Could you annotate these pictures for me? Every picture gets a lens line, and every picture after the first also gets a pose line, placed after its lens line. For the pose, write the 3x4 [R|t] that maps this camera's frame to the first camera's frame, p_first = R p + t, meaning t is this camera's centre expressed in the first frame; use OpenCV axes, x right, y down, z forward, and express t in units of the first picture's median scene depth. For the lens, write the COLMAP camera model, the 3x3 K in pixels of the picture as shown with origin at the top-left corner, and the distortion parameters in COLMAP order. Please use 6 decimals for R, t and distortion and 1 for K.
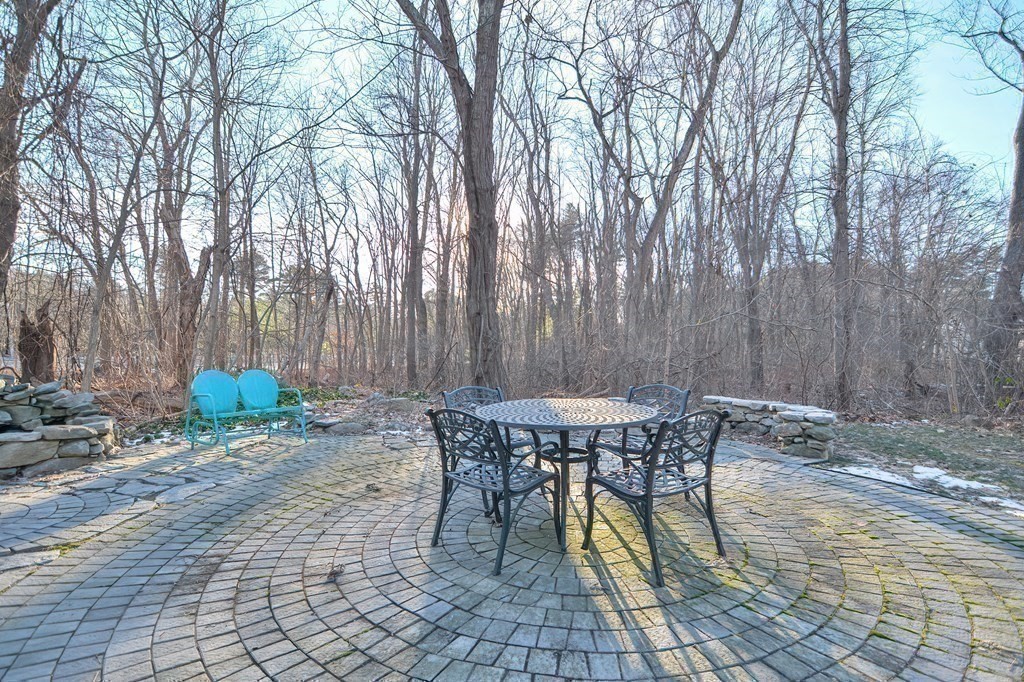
lens RADIAL K [[502.1, 0, 514.4], [0, 502.1, 337.9], [0, 0, 1]] dist [-0.003512, -0.011739]
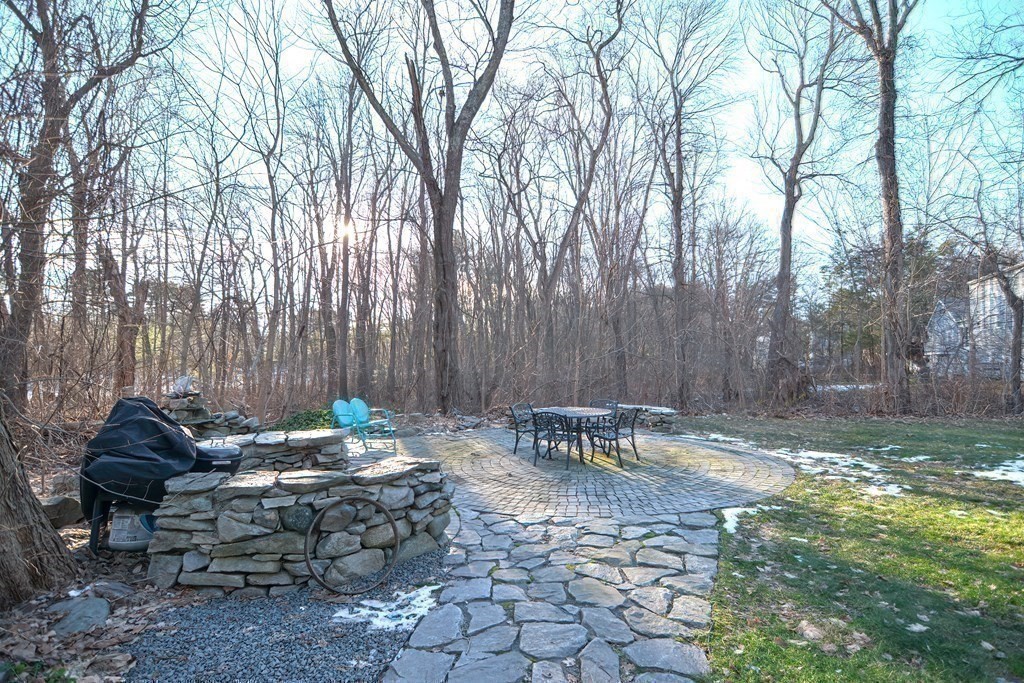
lens RADIAL K [[502.1, 0, 514.4], [0, 502.1, 338.4], [0, 0, 1]] dist [-0.003512, -0.011739]
pose [[0.967705, -0.006749, 0.251995, -0.247374], [0.014017, 0.999536, -0.027056, -0.045456], [-0.251695, 0.029714, 0.967350, -0.402184]]
